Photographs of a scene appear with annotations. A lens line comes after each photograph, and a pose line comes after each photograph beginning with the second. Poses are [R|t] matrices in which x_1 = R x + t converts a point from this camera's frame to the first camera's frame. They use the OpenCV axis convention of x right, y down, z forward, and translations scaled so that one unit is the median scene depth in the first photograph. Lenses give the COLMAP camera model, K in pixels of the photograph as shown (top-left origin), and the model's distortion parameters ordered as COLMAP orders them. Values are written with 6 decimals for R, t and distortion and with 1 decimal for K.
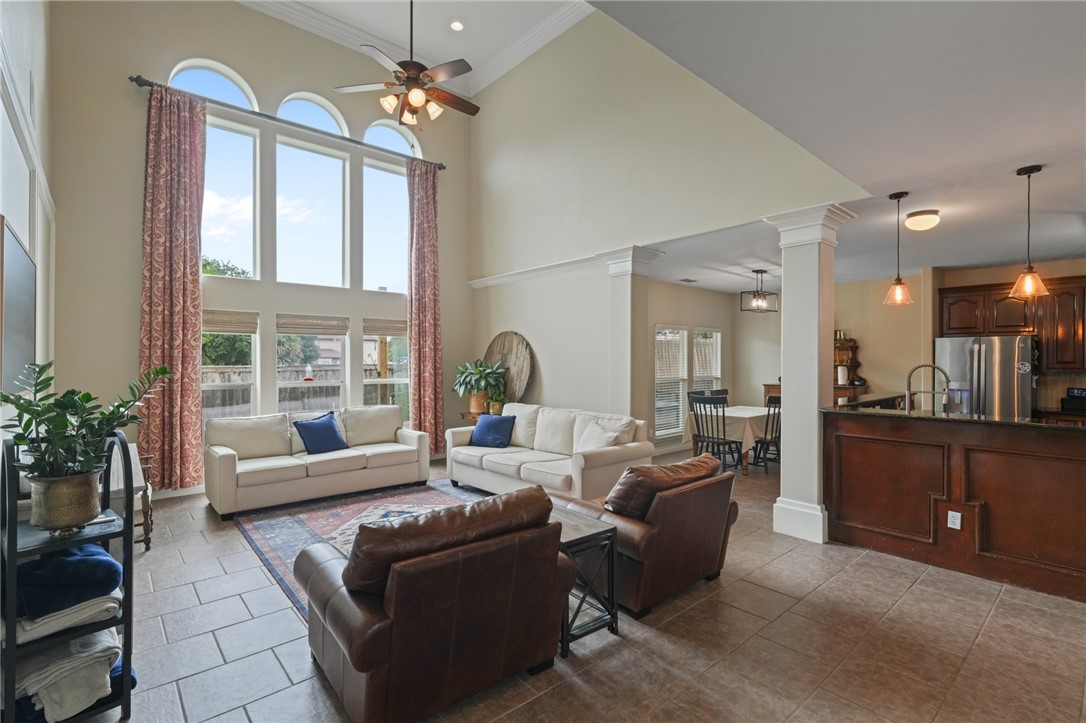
lens RADIAL K [[504.3, 0, 546.2], [0, 504.3, 356.9], [0, 0, 1]] dist [0.002462, 0.000384]
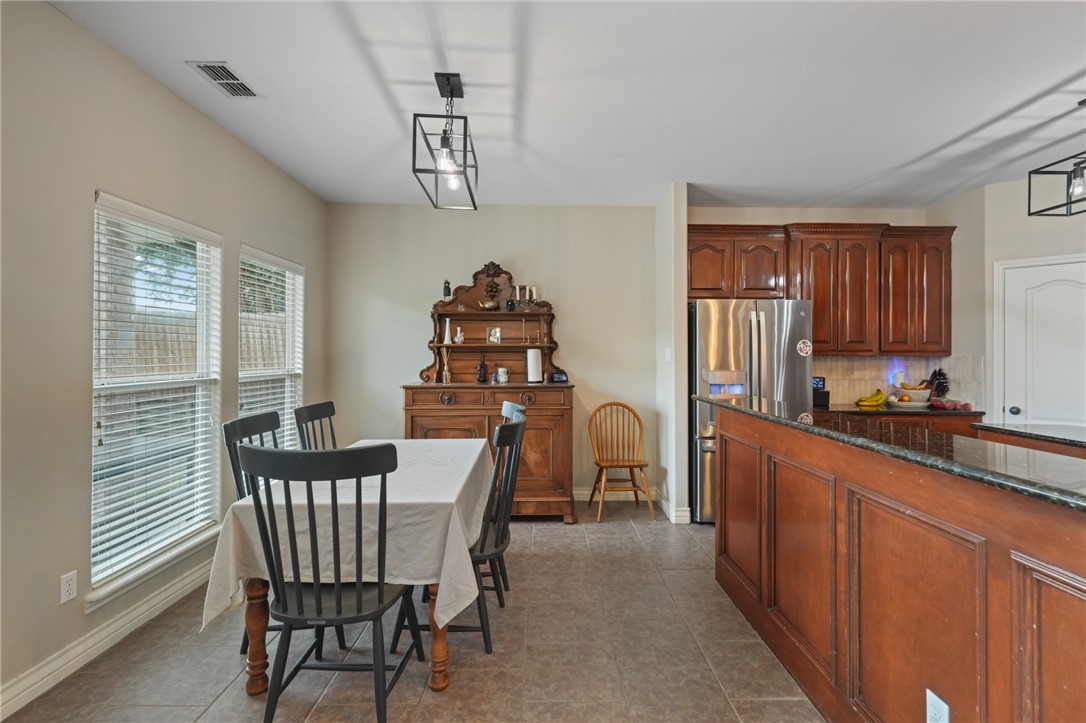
lens RADIAL K [[504.3, 0, 548.2], [0, 504.3, 352.2], [0, 0, 1]] dist [0.002462, 0.000384]
pose [[0.649859, 0.009041, 0.760001, 0.193235], [-0.008311, 0.999954, -0.004789, 0.029083], [-0.760009, -0.003204, 0.649904, 0.721257]]
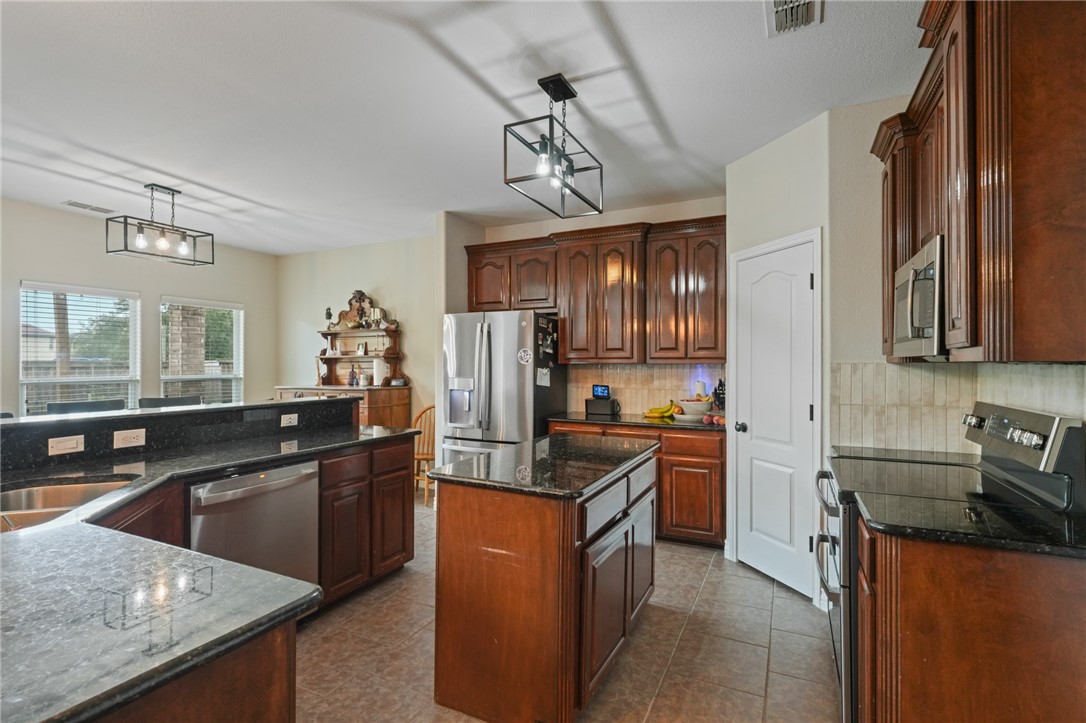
lens RADIAL K [[504.3, 0, 548.2], [0, 504.3, 362.7], [0, 0, 1]] dist [0.002462, 0.000384]
pose [[0.921358, 0.002585, 0.388707, 0.617314], [-0.003414, 0.999993, 0.001442, 0.025535], [-0.388701, -0.002656, 0.921360, 0.310139]]
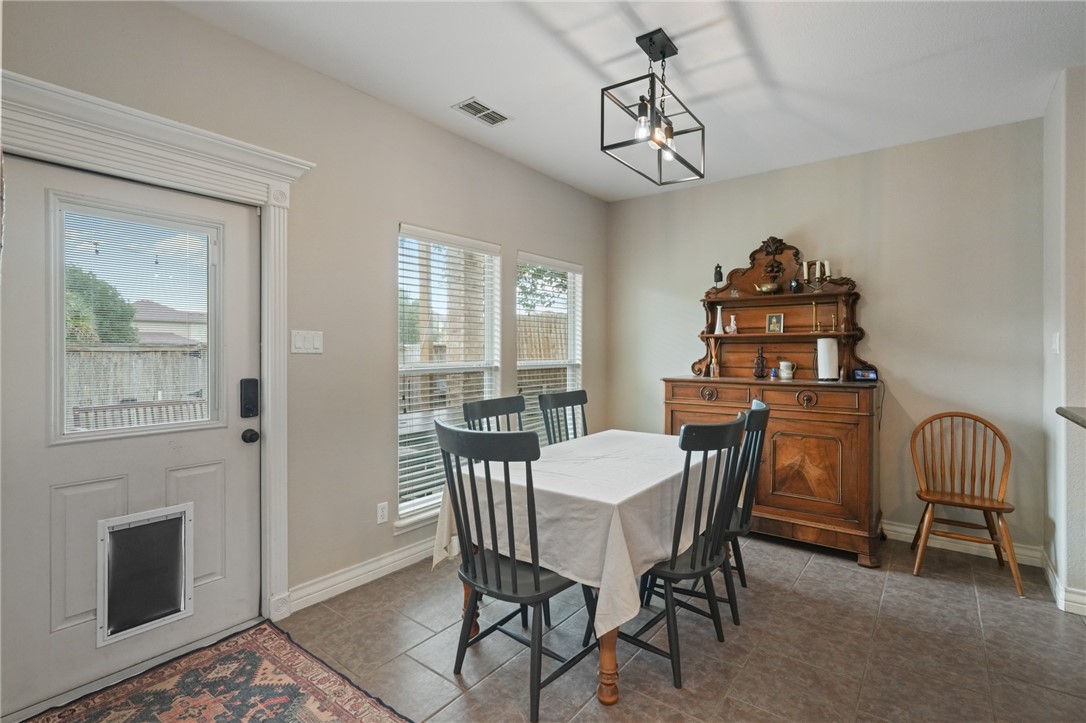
lens RADIAL K [[504.3, 0, 548.1], [0, 504.3, 352.4], [0, 0, 1]] dist [0.002462, 0.000384]
pose [[0.981427, 0.002571, 0.191817, 0.294086], [-0.004599, 0.999938, 0.010126, 0.032588], [-0.191779, -0.010820, 0.981378, 0.700272]]
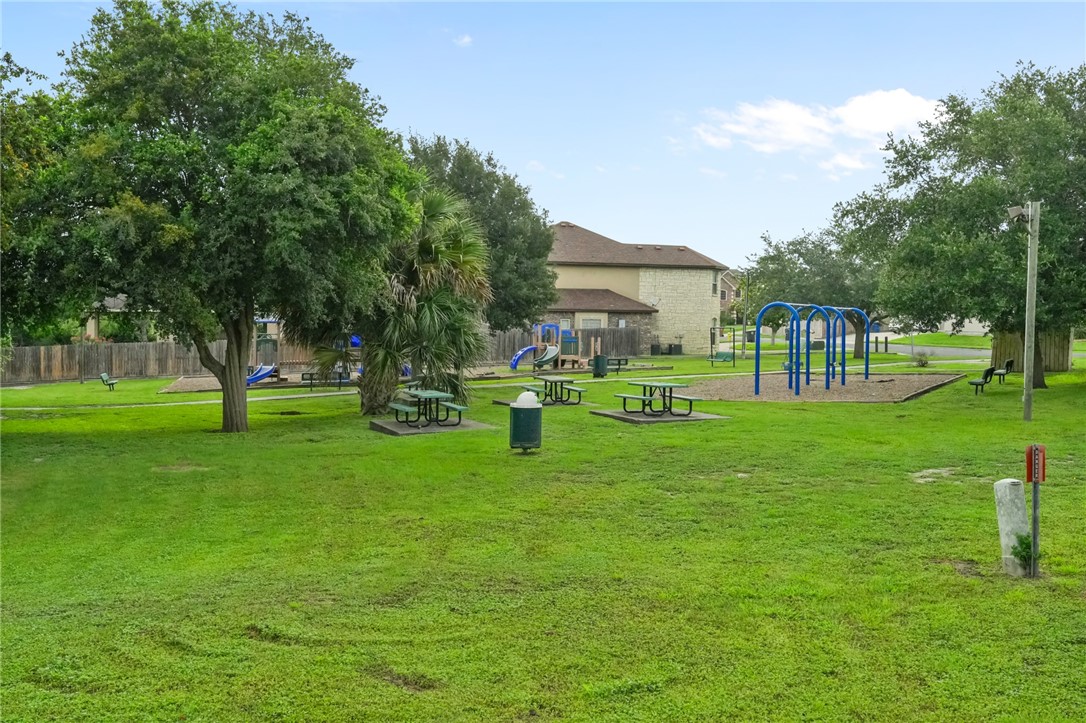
lens RADIAL K [[1167.8, 0, 542.9], [0, 1167.8, 359.9], [0, 0, 1]] dist [-0.001779, 0.000000]
pose [[0.880650, 0.028878, -0.472887, -0.582884], [-0.013723, 0.999277, 0.035467, 0.084387], [0.473569, -0.024745, 0.880409, 2.223390]]
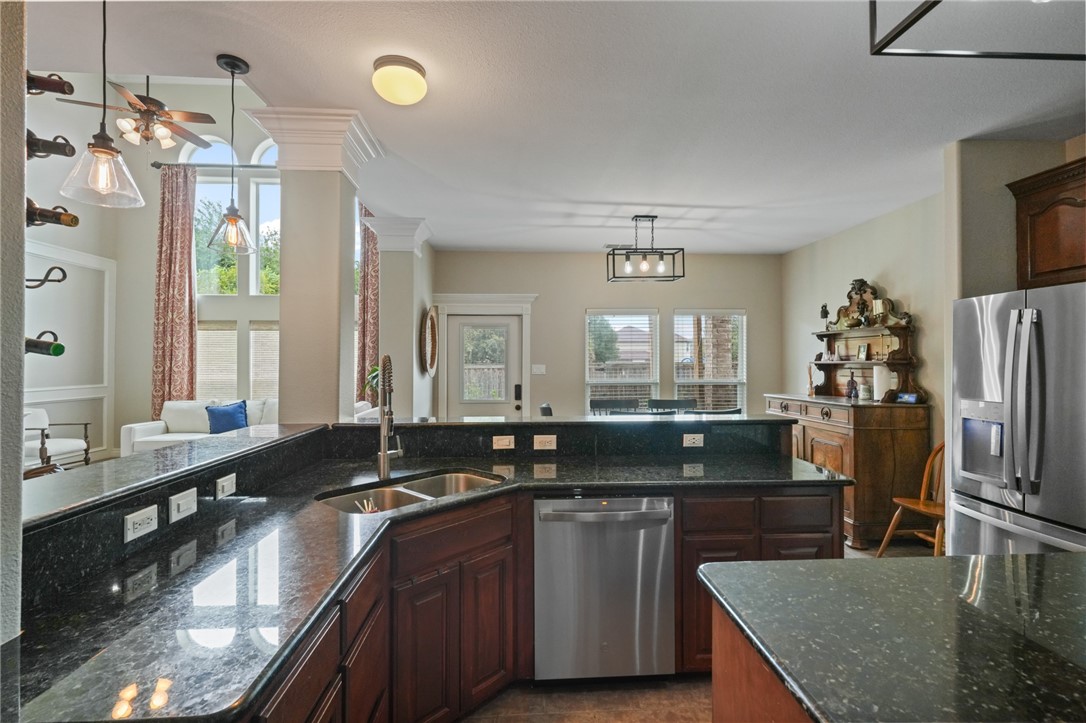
lens RADIAL K [[504.3, 0, 545.6], [0, 504.3, 355.7], [0, 0, 1]] dist [0.002462, 0.000384]
pose [[0.789235, -0.008613, -0.614031, 0.736688], [0.004647, 0.999957, -0.008053, 0.012719], [0.614074, 0.003502, 0.789241, 0.421162]]
